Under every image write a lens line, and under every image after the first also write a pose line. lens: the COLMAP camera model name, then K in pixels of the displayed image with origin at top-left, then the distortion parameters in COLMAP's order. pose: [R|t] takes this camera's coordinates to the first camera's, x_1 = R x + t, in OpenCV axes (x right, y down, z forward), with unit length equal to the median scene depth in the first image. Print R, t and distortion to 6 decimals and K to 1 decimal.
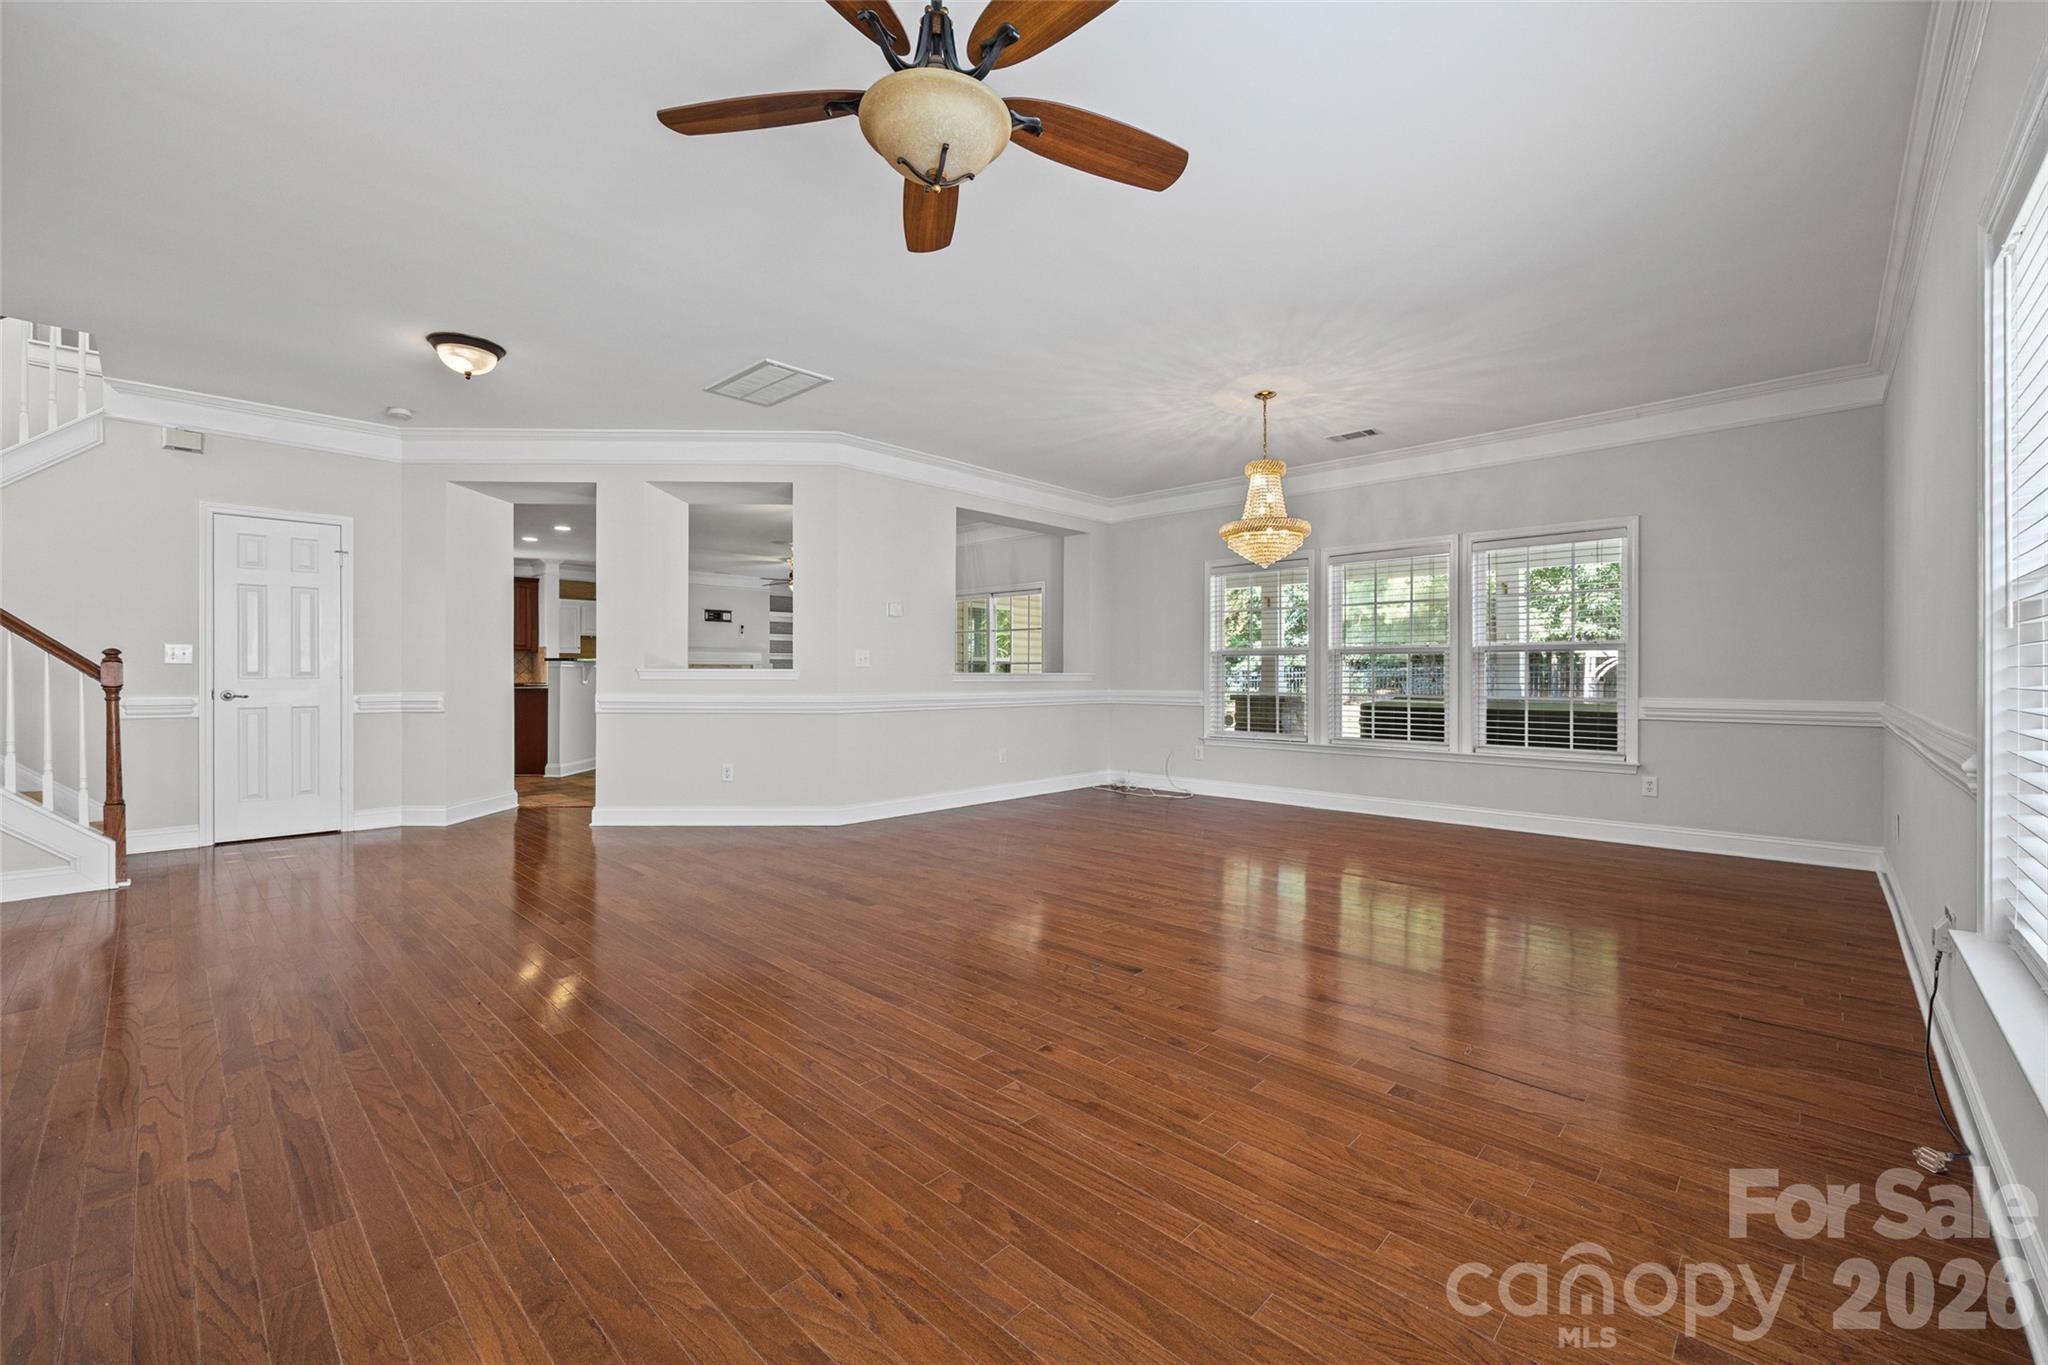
lens RADIAL K [[824.5, 0, 1033.3], [0, 824.5, 682.1], [0, 0, 1]] dist [-0.001975, -0.000439]
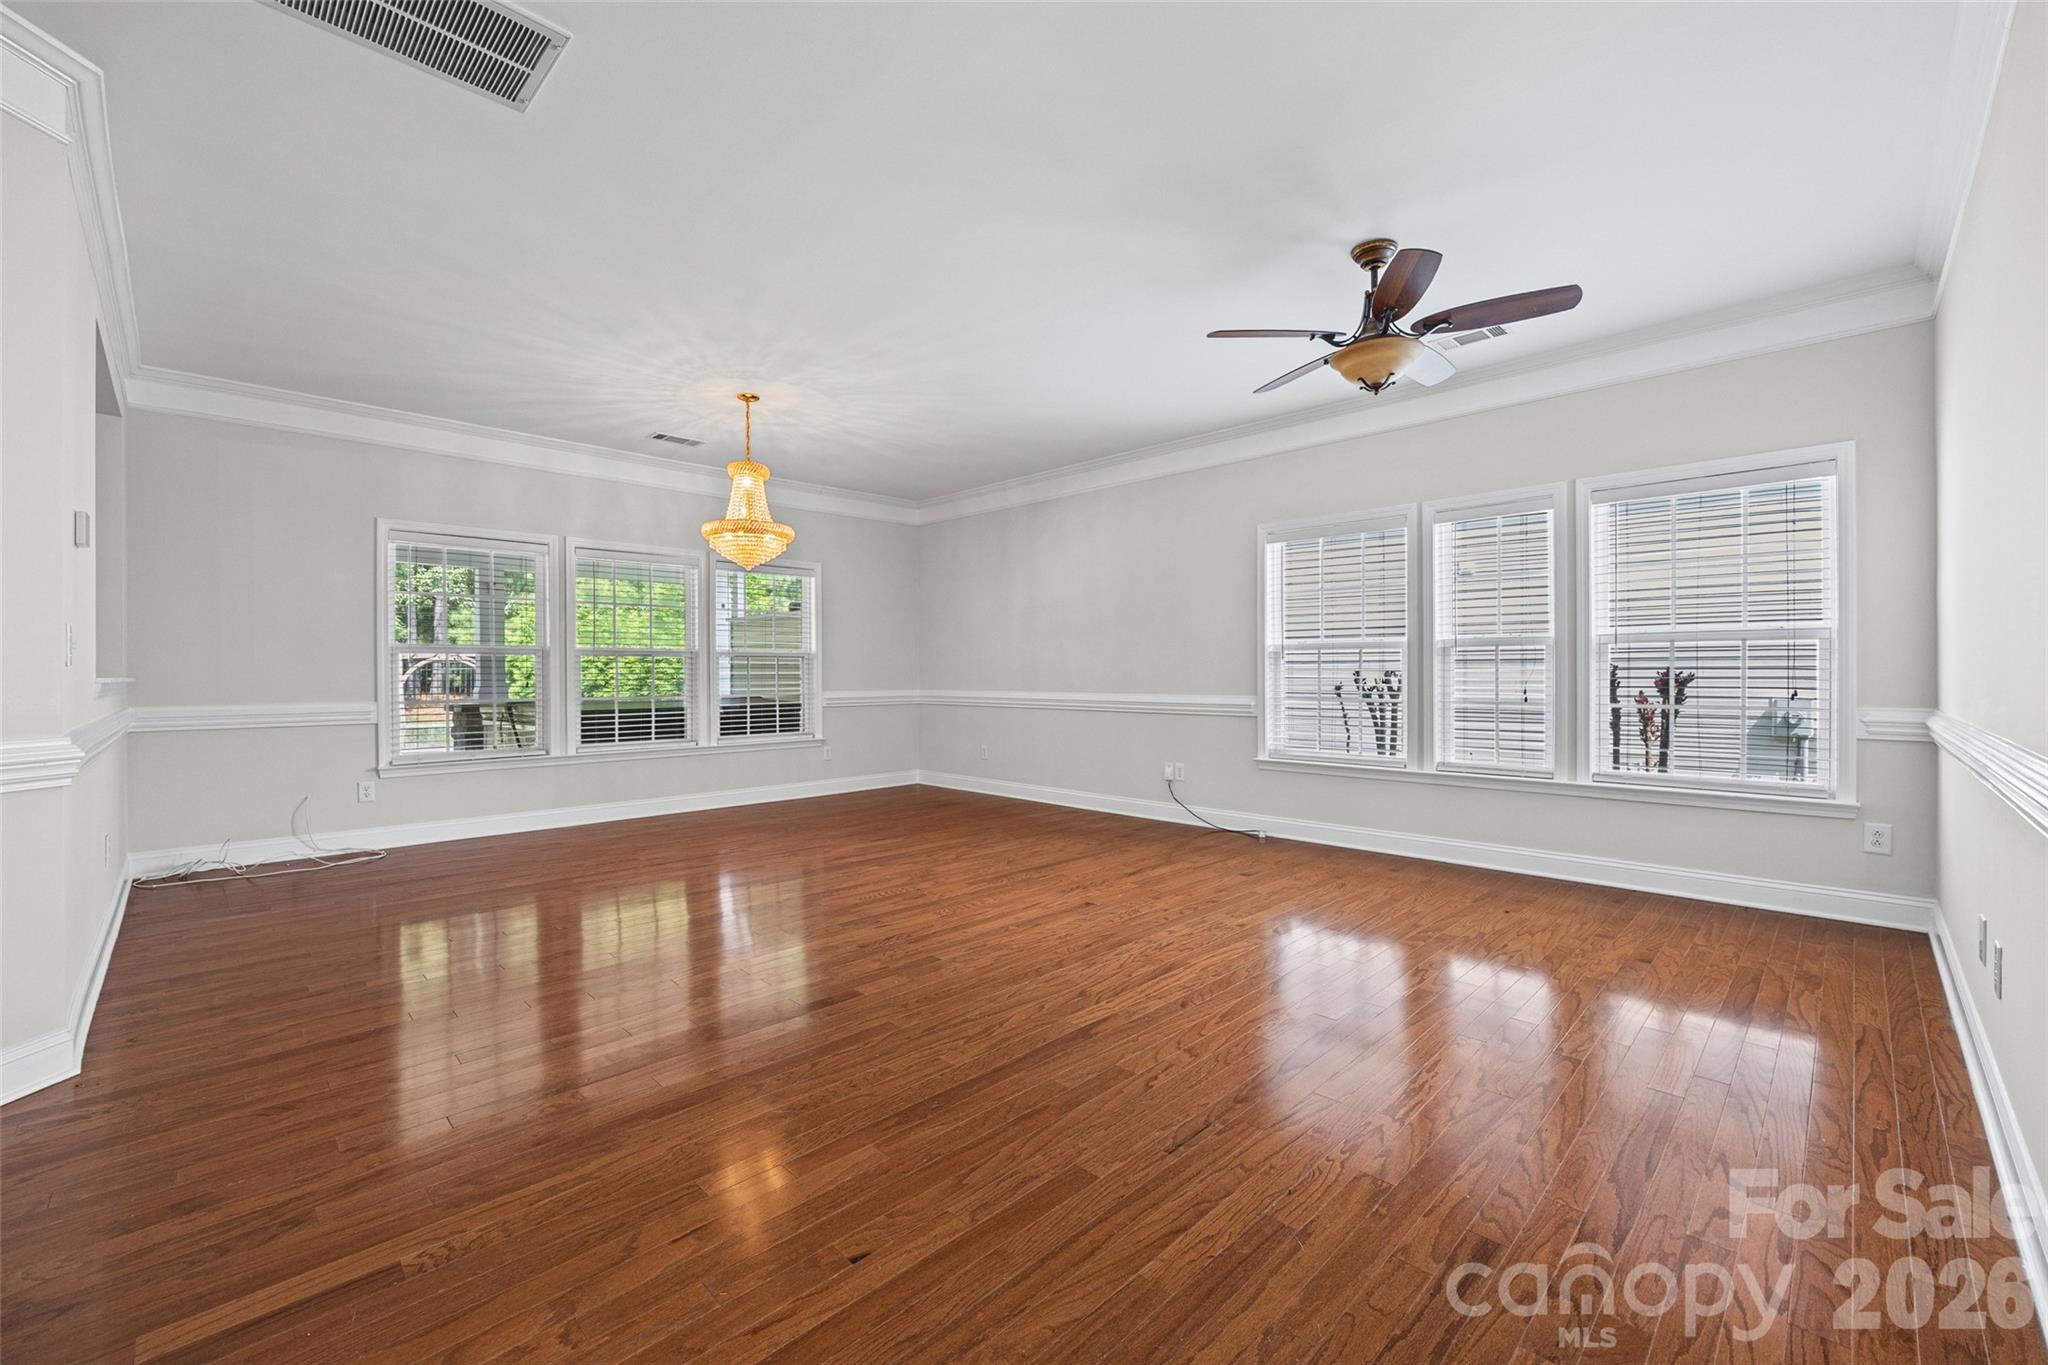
lens RADIAL K [[824.5, 0, 1029.0], [0, 824.5, 668.4], [0, 0, 1]] dist [-0.001975, -0.000439]
pose [[0.034233, 0.004577, 0.999403, -0.658534], [0.015628, 0.999865, -0.005115, -0.007593], [-0.999292, 0.015794, 0.034157, 0.586535]]
